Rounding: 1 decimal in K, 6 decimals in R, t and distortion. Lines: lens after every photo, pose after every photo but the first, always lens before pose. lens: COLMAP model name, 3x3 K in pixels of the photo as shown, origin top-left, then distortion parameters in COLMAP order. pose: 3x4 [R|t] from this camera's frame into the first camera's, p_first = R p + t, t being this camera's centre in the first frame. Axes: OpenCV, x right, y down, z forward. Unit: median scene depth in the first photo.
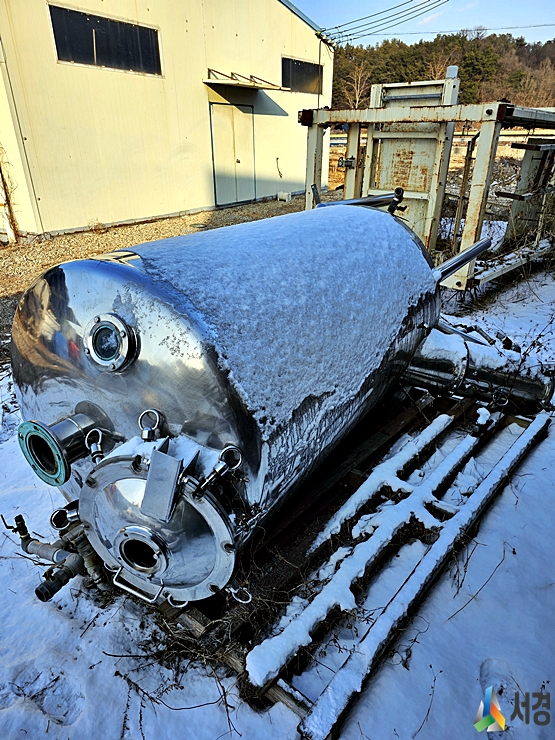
lens RADIAL K [[485.3, 0, 290.4], [0, 485.3, 380.4], [0, 0, 1]] dist [0.050786, -0.036431]
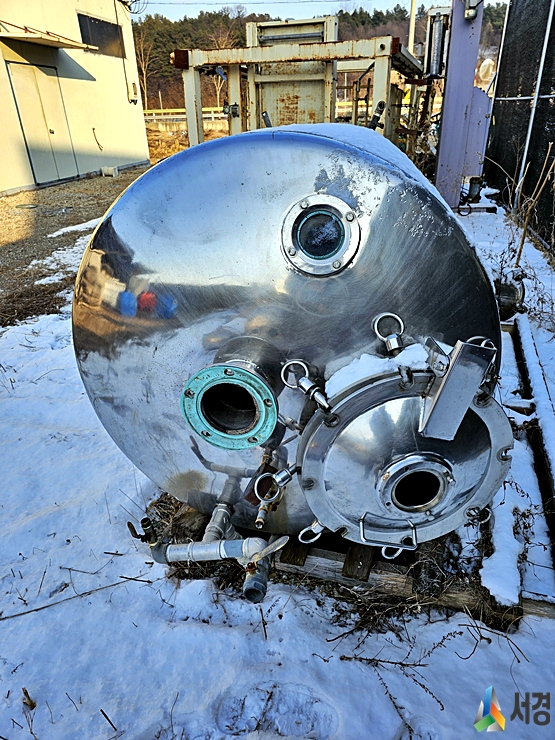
lens RADIAL K [[485.3, 0, 290.4], [0, 485.3, 380.4], [0, 0, 1]] dist [0.050786, -0.036431]
pose [[0.925184, -0.201836, 0.321399, -0.192387], [0.191619, 0.979415, 0.063468, 0.023710], [-0.327593, 0.002867, 0.944814, 0.082089]]
